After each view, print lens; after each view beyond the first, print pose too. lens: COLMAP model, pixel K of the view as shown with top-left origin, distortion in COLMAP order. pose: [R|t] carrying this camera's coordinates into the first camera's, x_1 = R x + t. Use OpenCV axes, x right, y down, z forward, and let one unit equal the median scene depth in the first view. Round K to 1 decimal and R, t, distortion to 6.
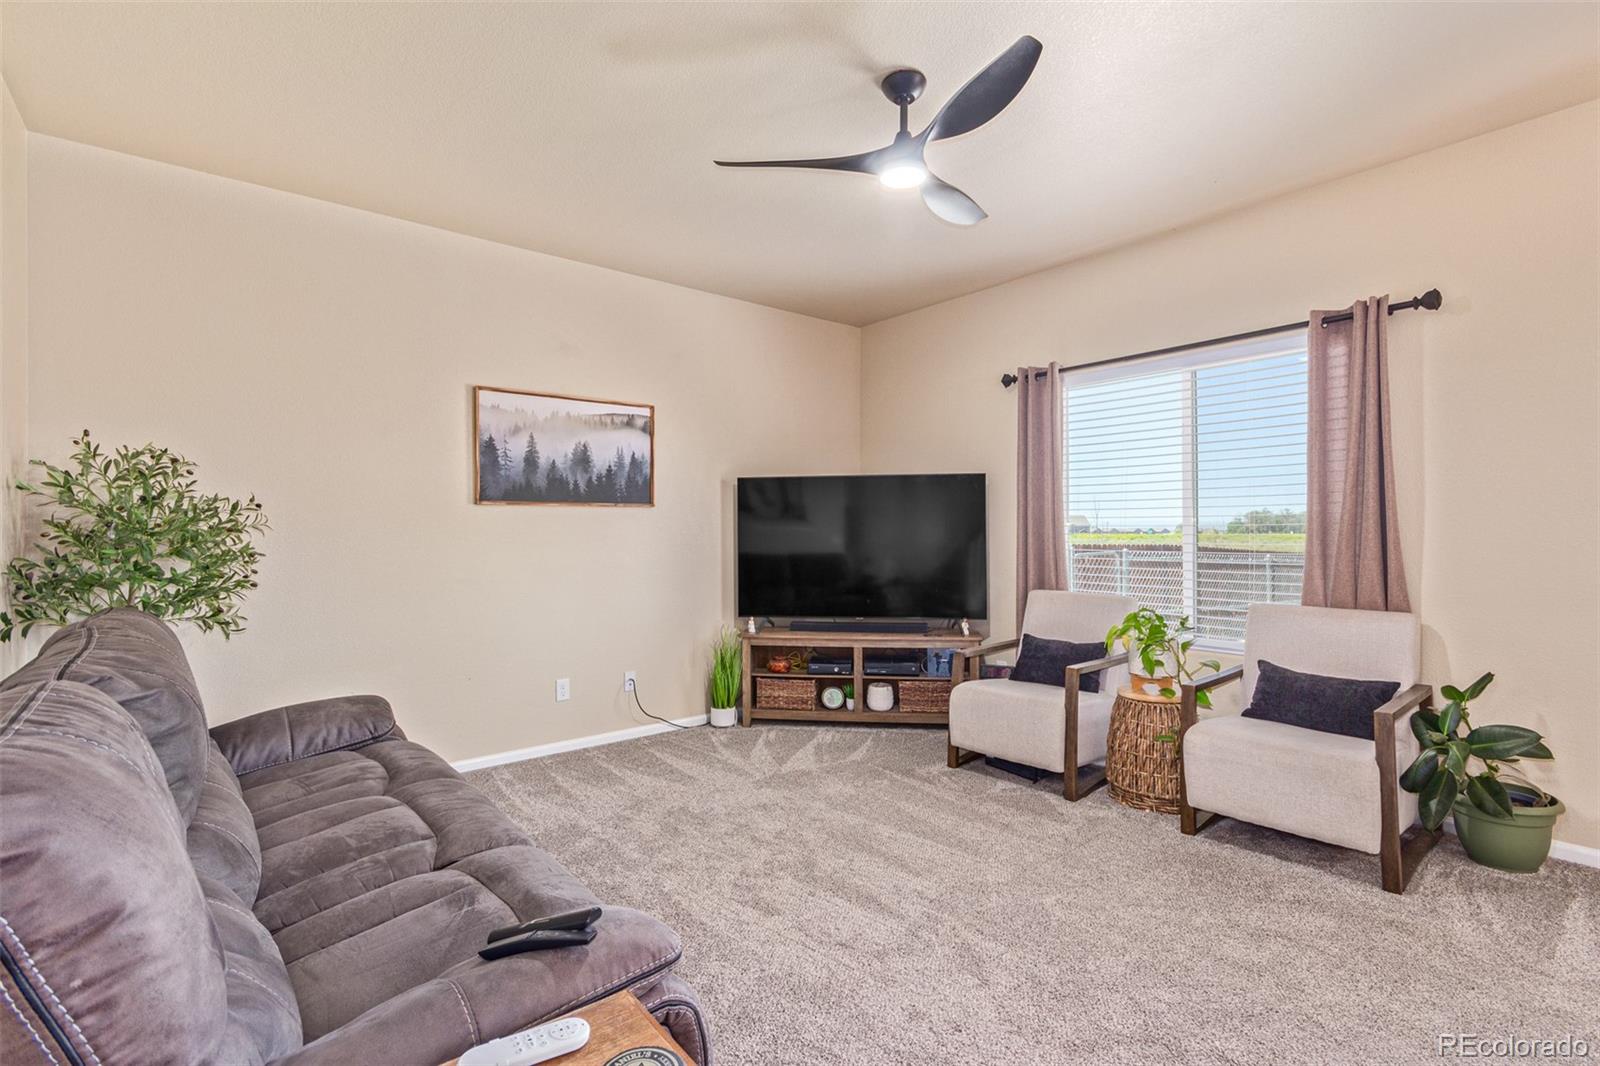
lens RADIAL K [[741.7, 0, 804.8], [0, 741.7, 526.9], [0, 0, 1]] dist [0.009191, -0.000122]
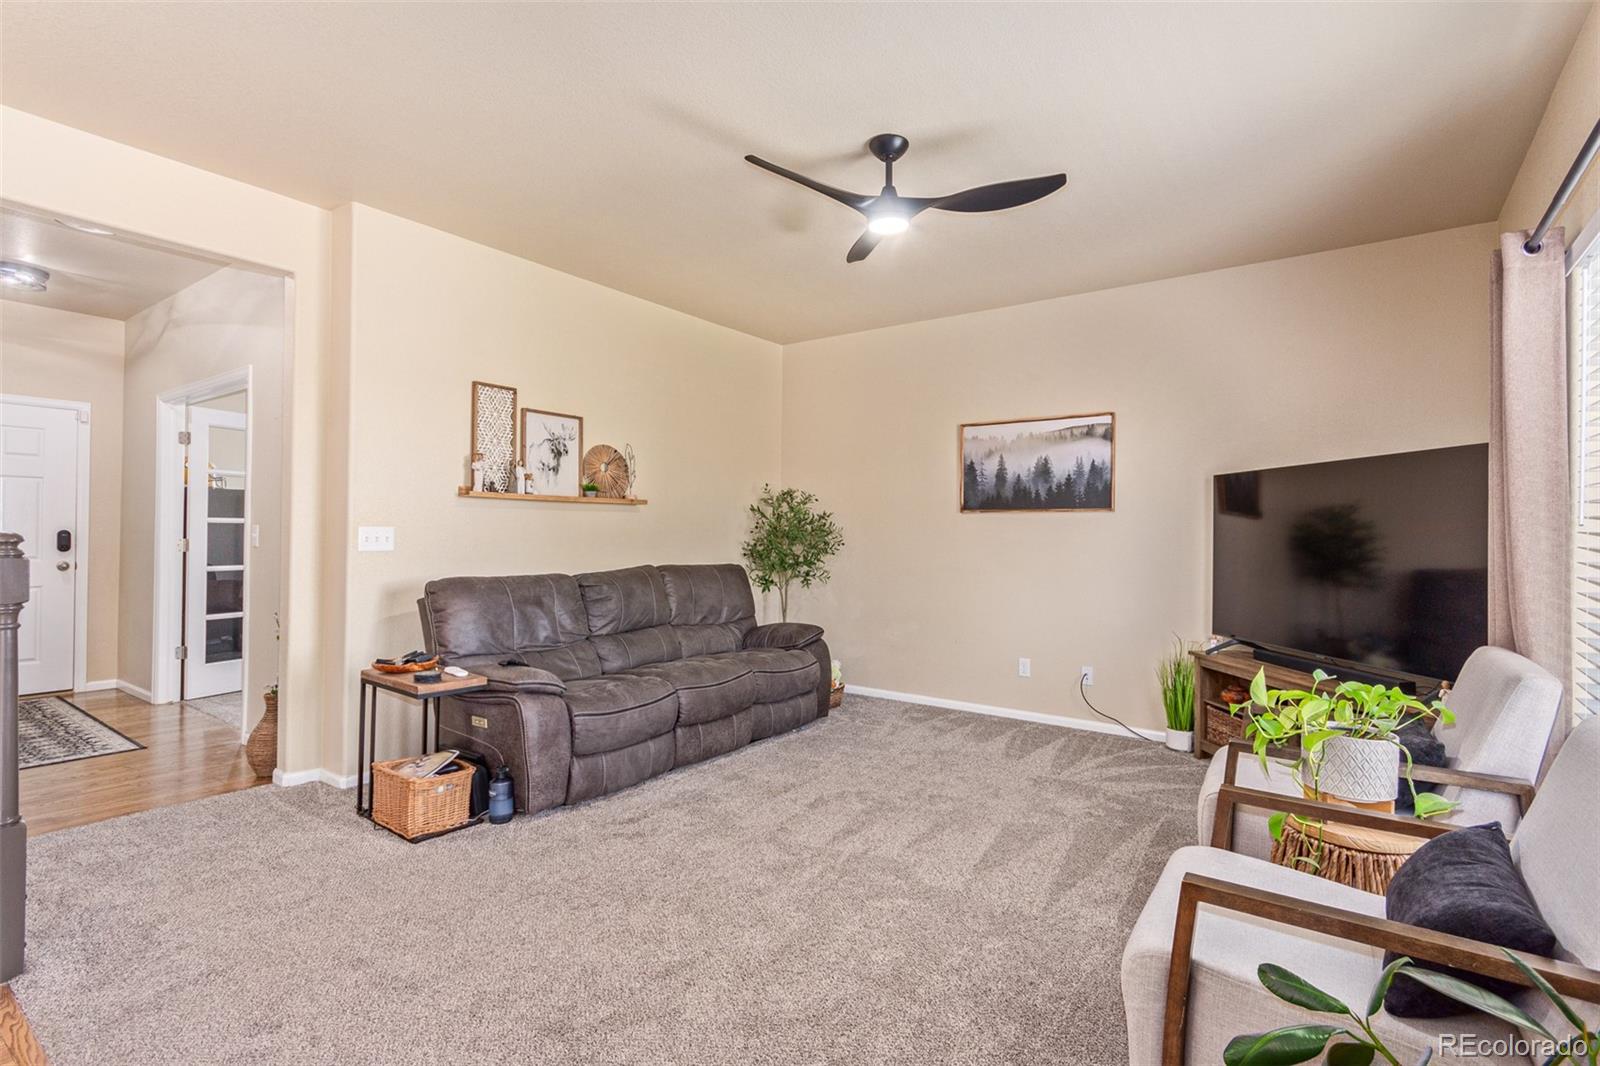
lens RADIAL K [[753.1, 0, 807.0], [0, 753.1, 528.1], [0, 0, 1]] dist [0.003331, 0.001861]
pose [[0.253860, 0.003721, -0.967234, 0.767043], [-0.006959, 0.999974, 0.002021, -0.003127], [0.967216, 0.006218, 0.253879, 0.367278]]
